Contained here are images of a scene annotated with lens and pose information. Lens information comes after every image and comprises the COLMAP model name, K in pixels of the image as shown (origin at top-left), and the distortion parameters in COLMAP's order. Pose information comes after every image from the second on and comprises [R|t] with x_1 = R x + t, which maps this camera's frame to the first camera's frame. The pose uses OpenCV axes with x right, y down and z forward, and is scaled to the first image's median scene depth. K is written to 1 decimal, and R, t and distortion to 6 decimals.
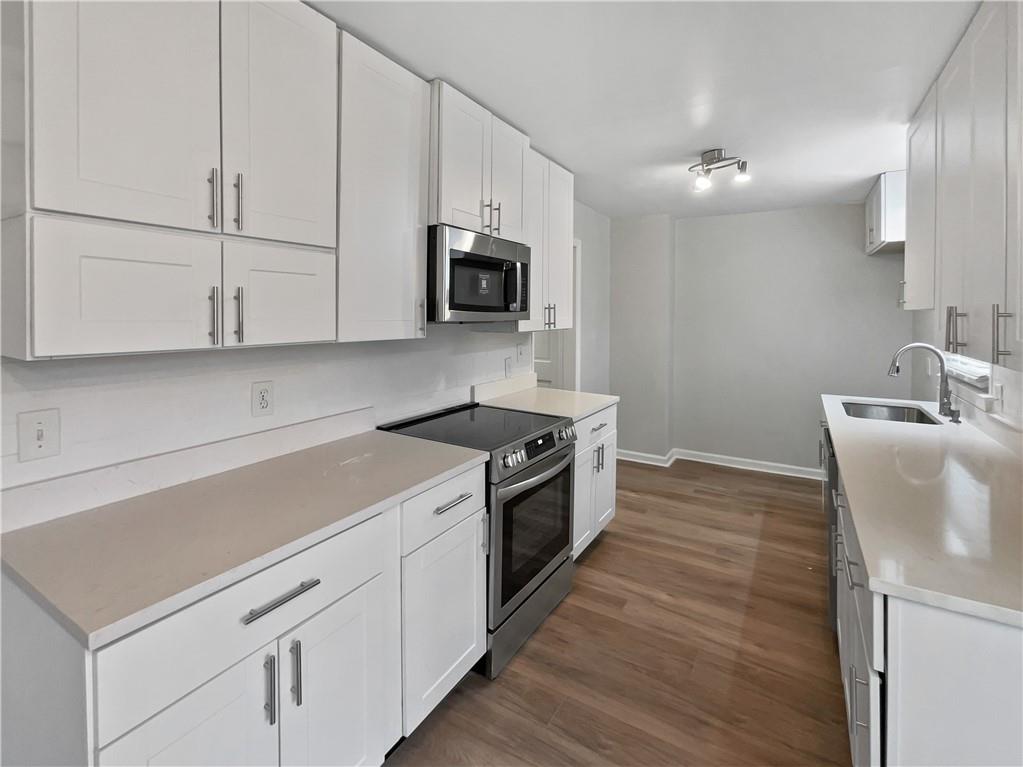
lens RADIAL K [[498.1, 0, 511.5], [0, 498.1, 383.5], [0, 0, 1]] dist [0.000787, 0.000202]
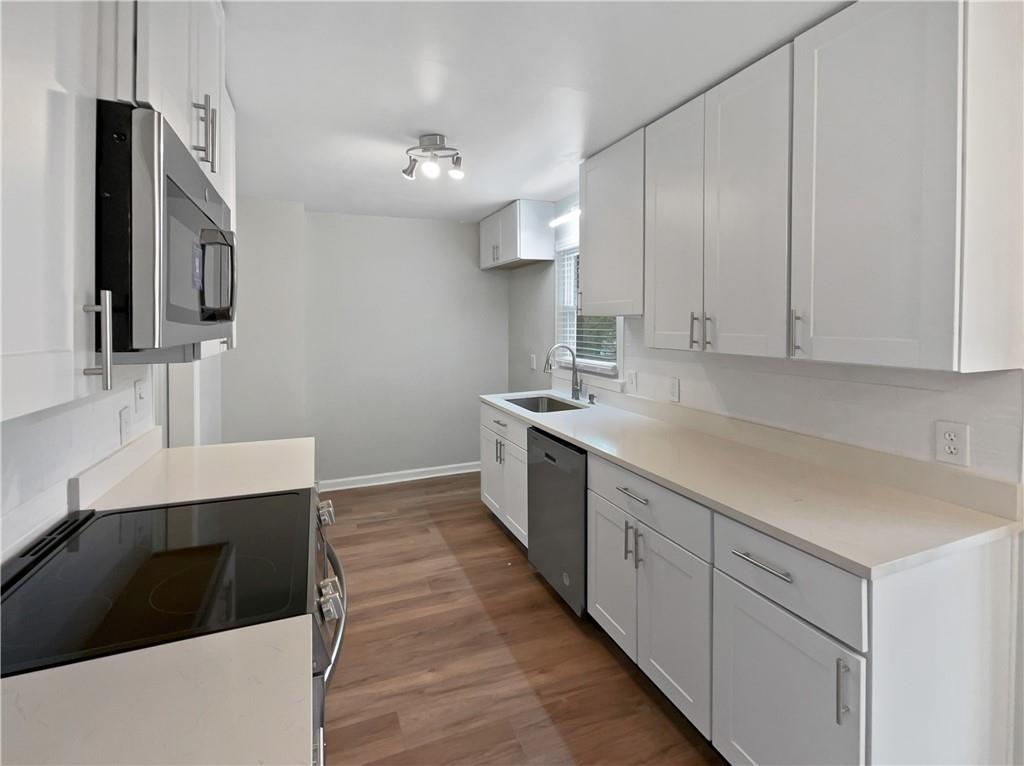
lens RADIAL K [[487.4, 0, 502.4], [0, 487.4, 358.3], [0, 0, 1]] dist [-0.003497, -0.000752]
pose [[0.592019, -0.075056, 0.802421, -0.207209], [0.129406, 0.991588, -0.002724, -0.057882], [-0.795467, 0.105451, 0.596752, 0.391298]]
